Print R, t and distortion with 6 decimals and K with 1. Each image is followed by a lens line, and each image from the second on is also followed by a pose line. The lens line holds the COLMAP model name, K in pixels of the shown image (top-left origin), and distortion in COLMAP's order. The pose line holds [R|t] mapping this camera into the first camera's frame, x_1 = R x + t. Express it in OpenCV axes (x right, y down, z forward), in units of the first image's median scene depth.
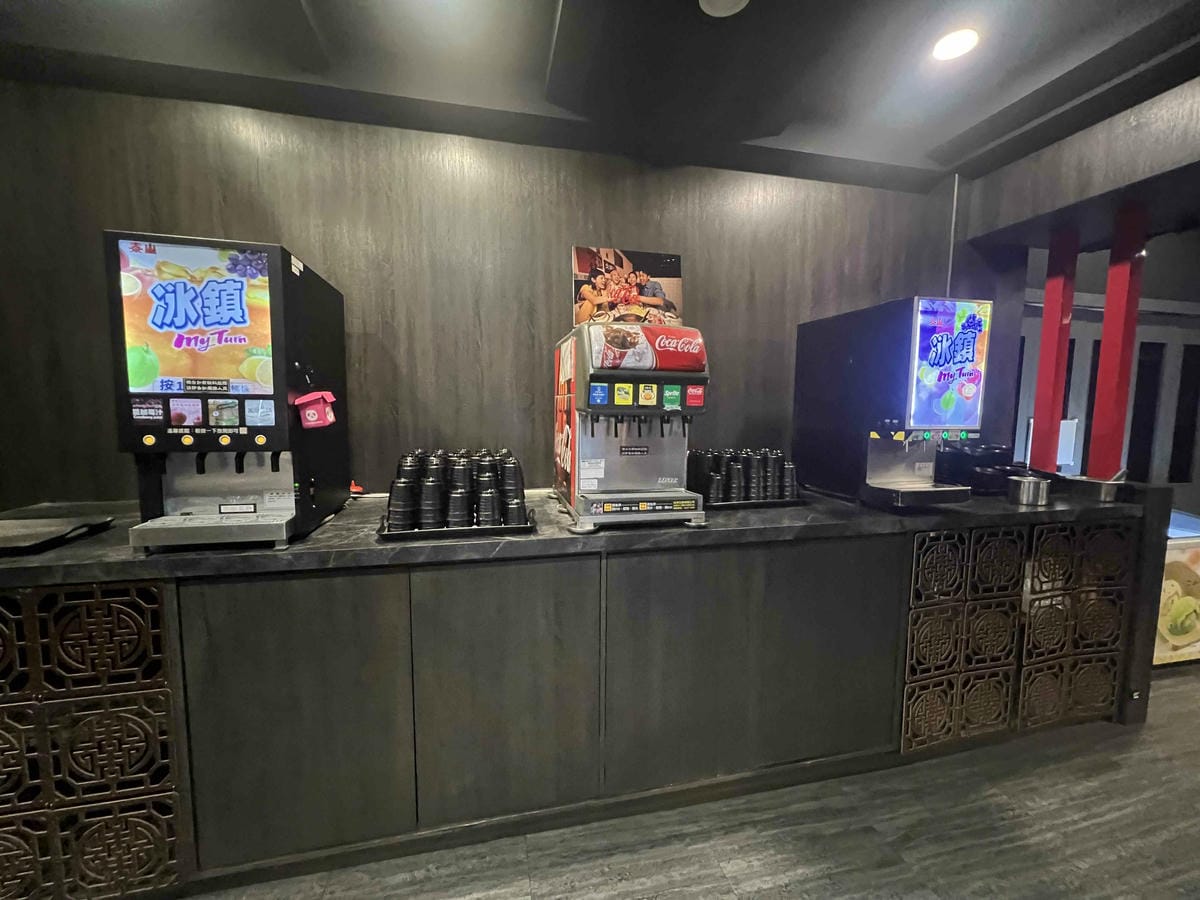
lens RADIAL K [[481.1, 0, 599.4], [0, 481.1, 451.3], [0, 0, 1]] dist [0.002469, 0.000150]
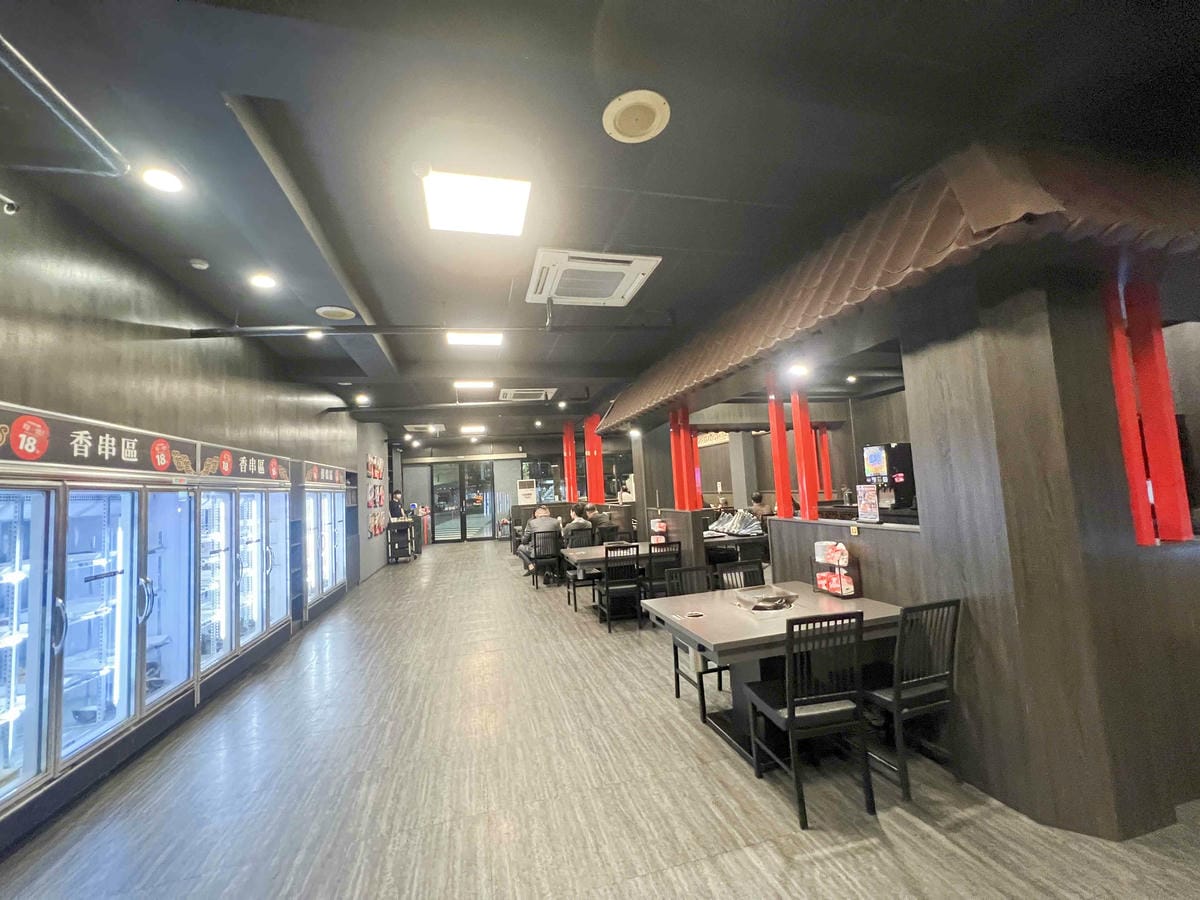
lens RADIAL K [[483.0, 0, 603.0], [0, 483.0, 449.0], [0, 0, 1]] dist [-0.001120, -0.000426]
pose [[0.044127, -0.087037, -0.995227, 3.854040], [-0.037244, 0.995362, -0.088700, 0.141961], [0.998331, 0.040980, 0.040681, -1.917900]]
